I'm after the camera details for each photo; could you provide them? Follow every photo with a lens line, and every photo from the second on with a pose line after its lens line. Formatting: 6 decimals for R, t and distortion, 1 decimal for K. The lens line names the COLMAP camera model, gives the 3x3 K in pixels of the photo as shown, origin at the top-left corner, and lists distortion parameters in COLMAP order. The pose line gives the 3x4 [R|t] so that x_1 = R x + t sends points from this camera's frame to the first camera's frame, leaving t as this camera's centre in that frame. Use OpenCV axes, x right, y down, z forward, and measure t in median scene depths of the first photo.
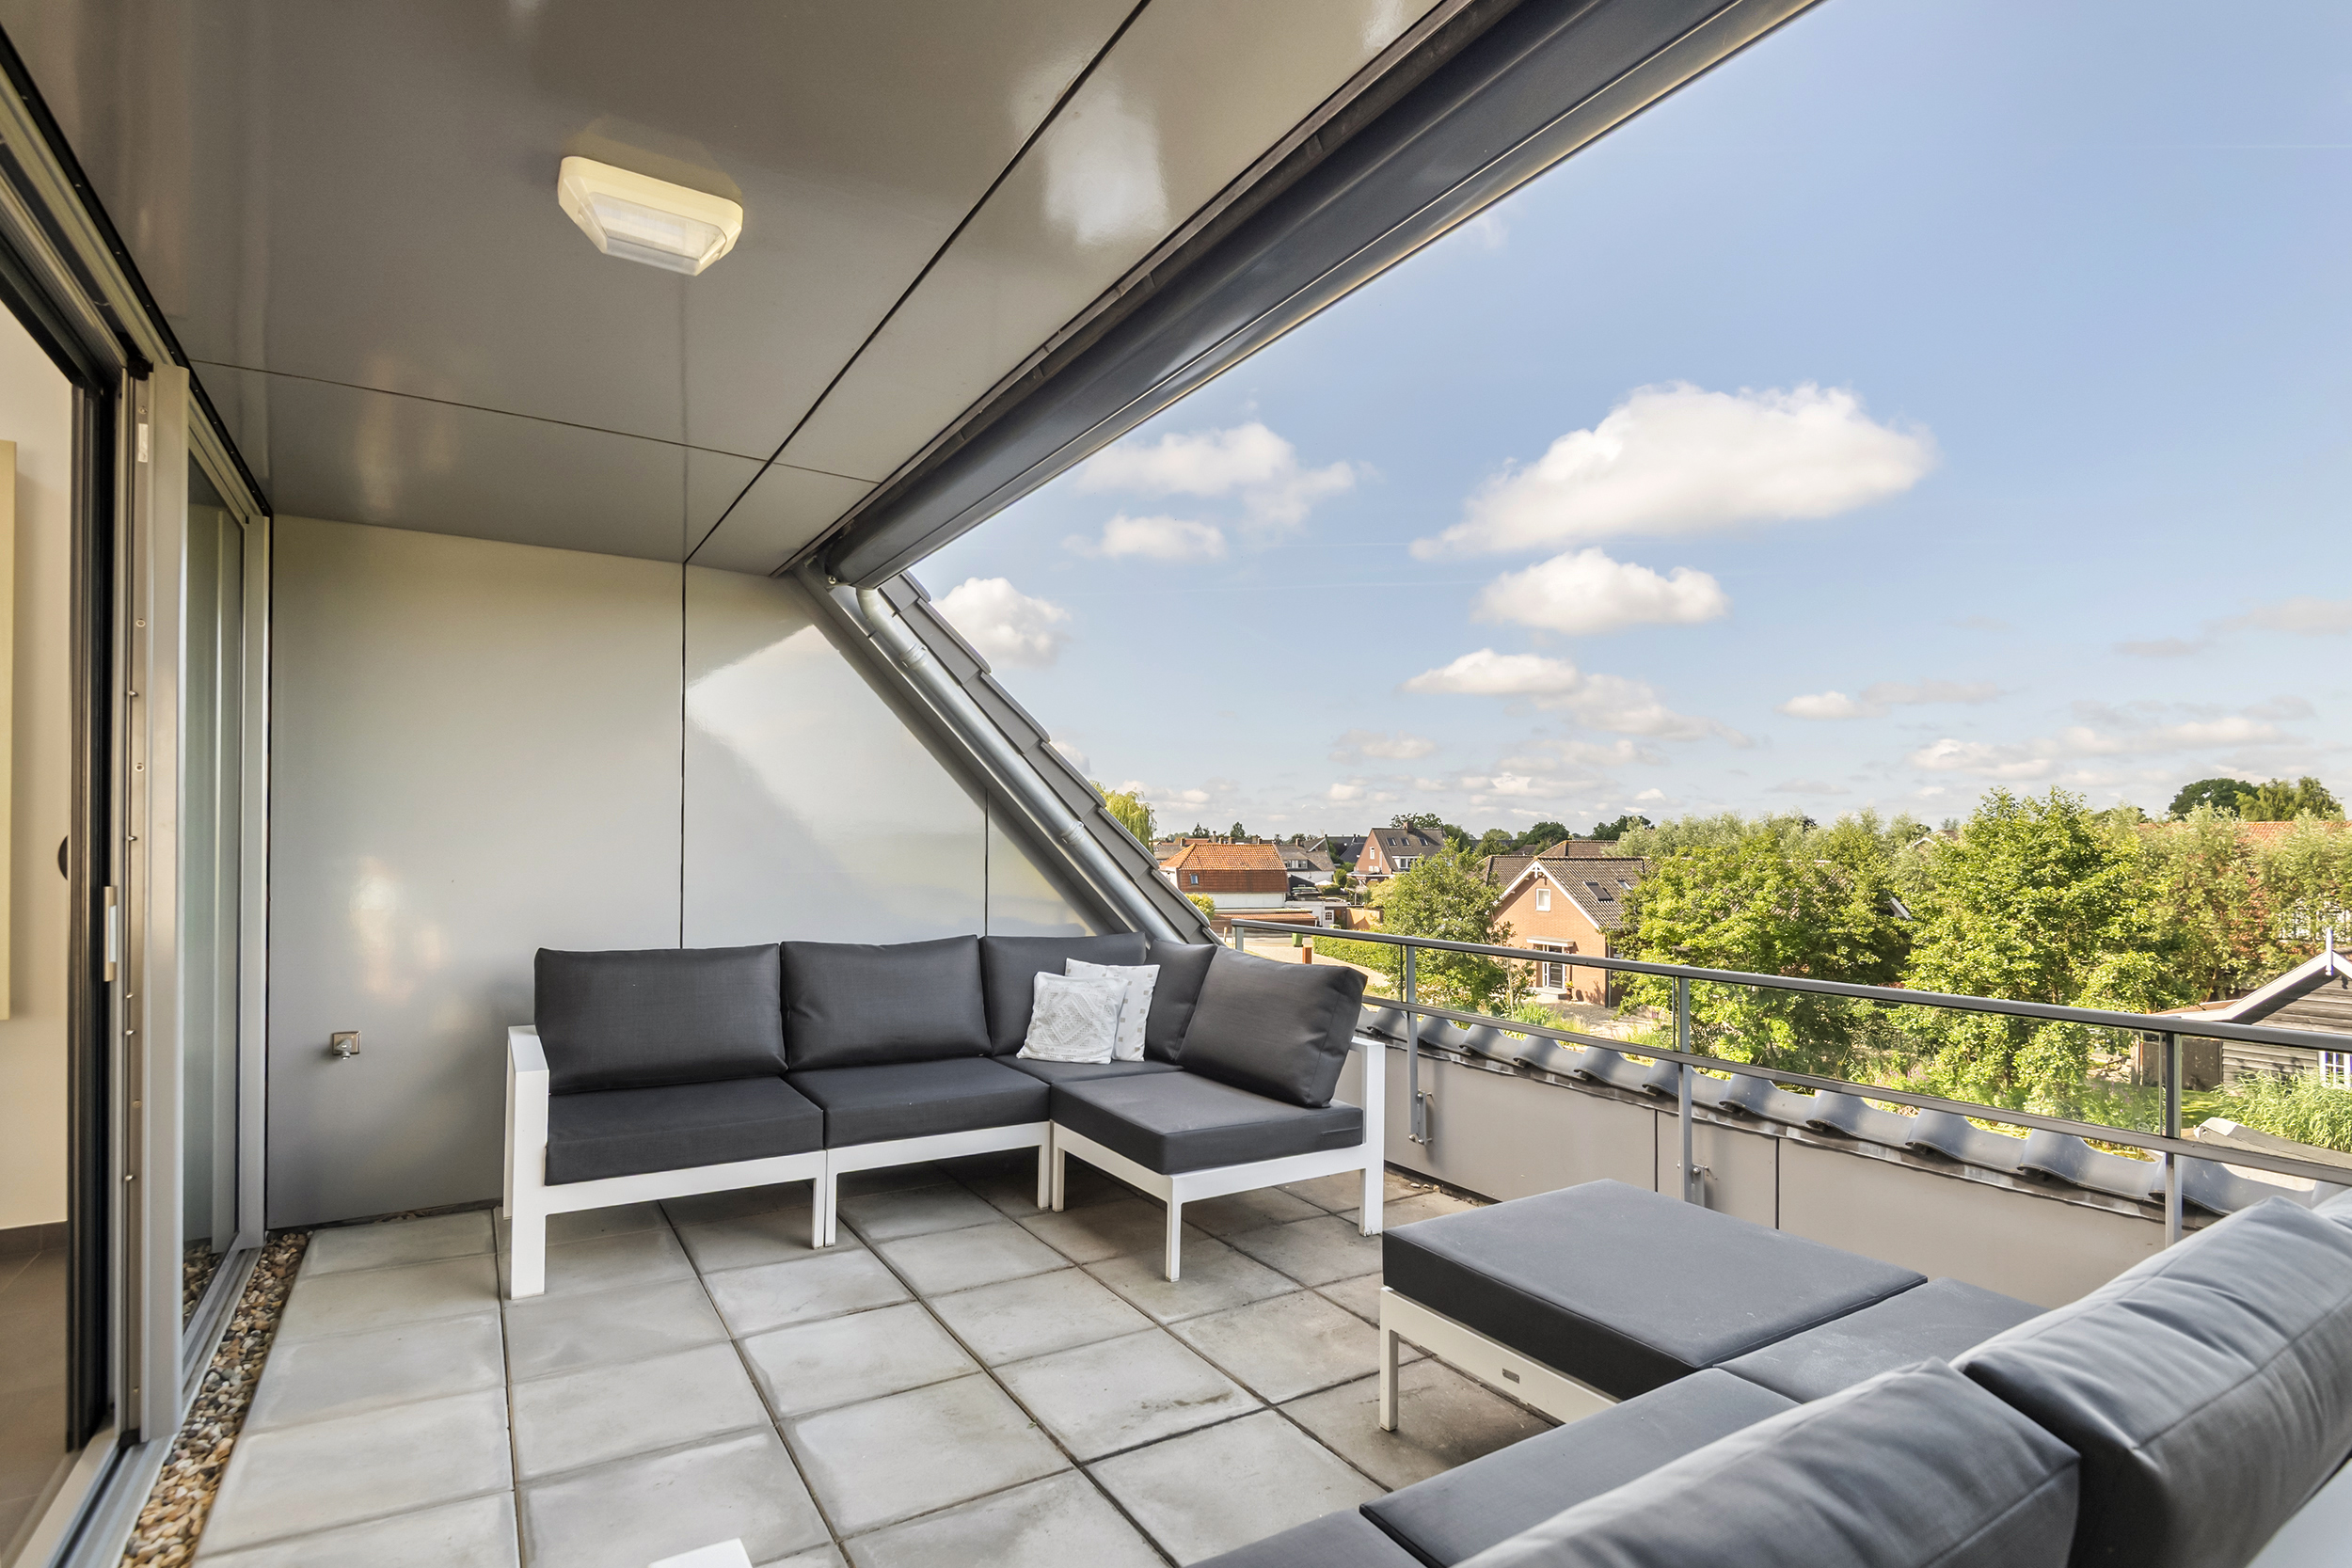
lens RADIAL K [[1119.2, 0, 1172.1], [0, 1119.2, 845.1], [0, 0, 1]] dist [-0.000691, -0.000061]
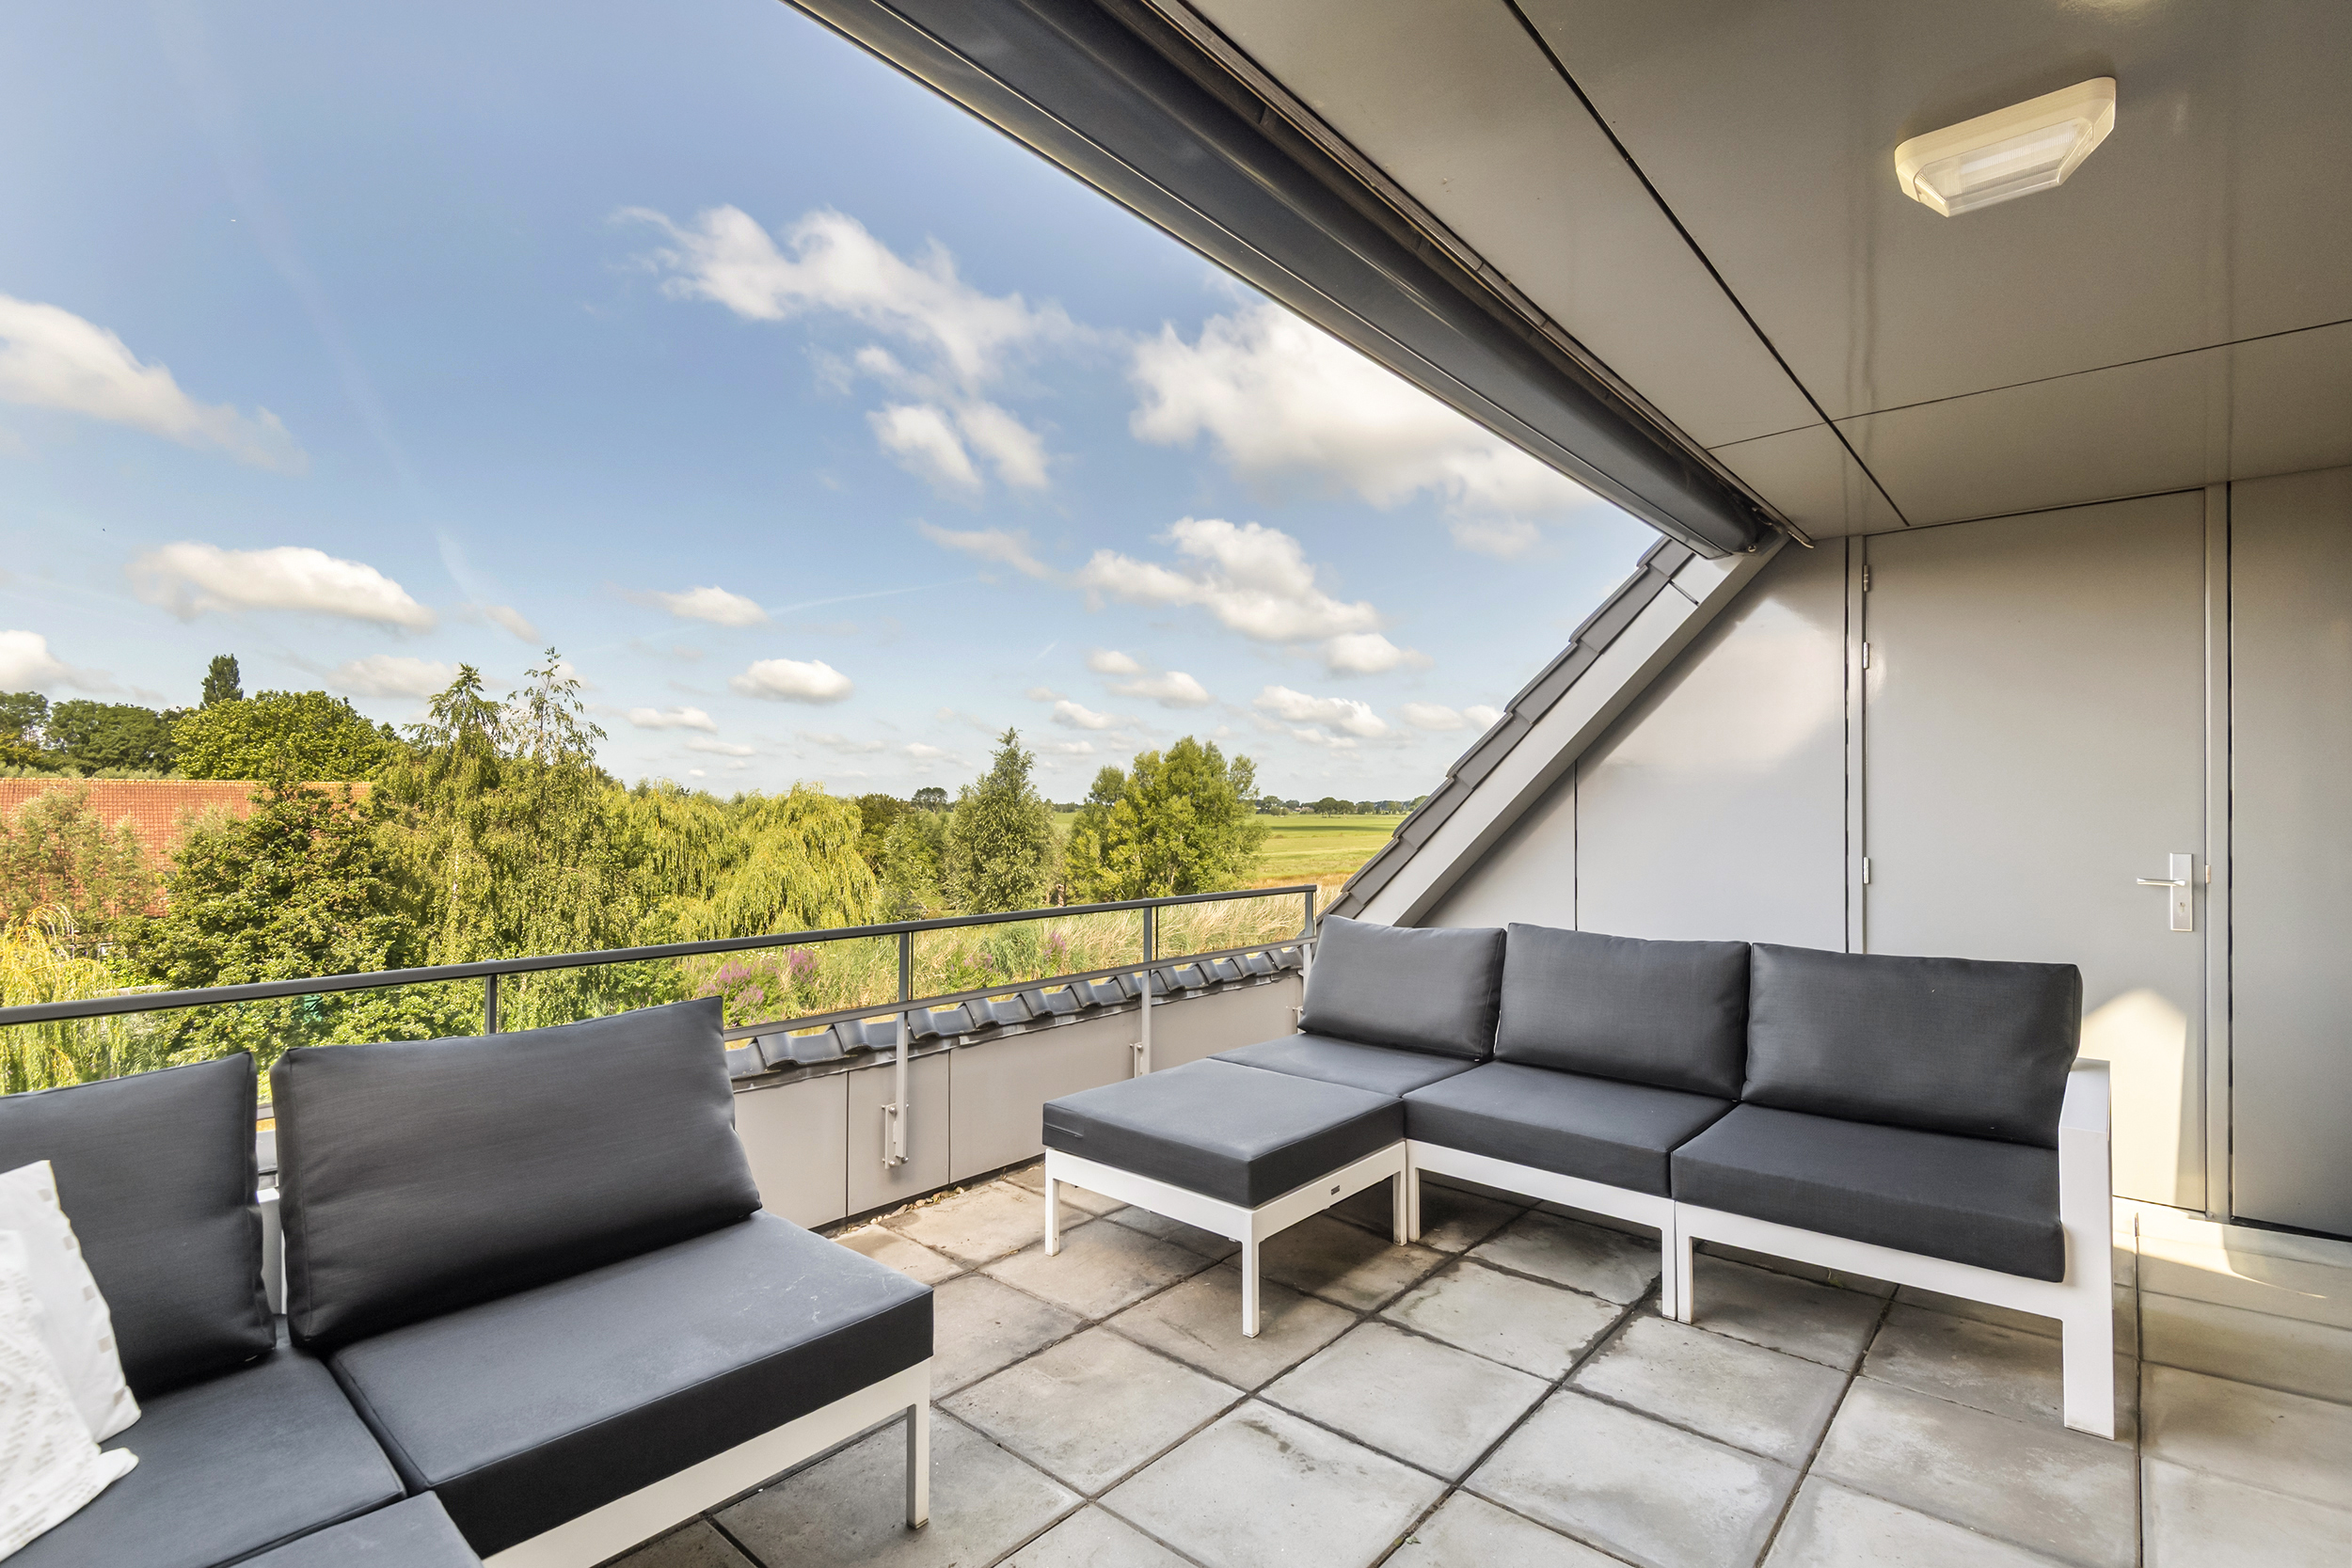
lens RADIAL K [[1075.1, 0, 1189.5], [0, 1075.1, 786.1], [0, 0, 1]] dist [-0.002817, -0.000116]
pose [[-0.292736, 0.013287, 0.956101, -0.781678], [0.000167, 0.999904, -0.013844, -0.008243], [-0.956193, -0.003893, -0.292710, 1.318470]]
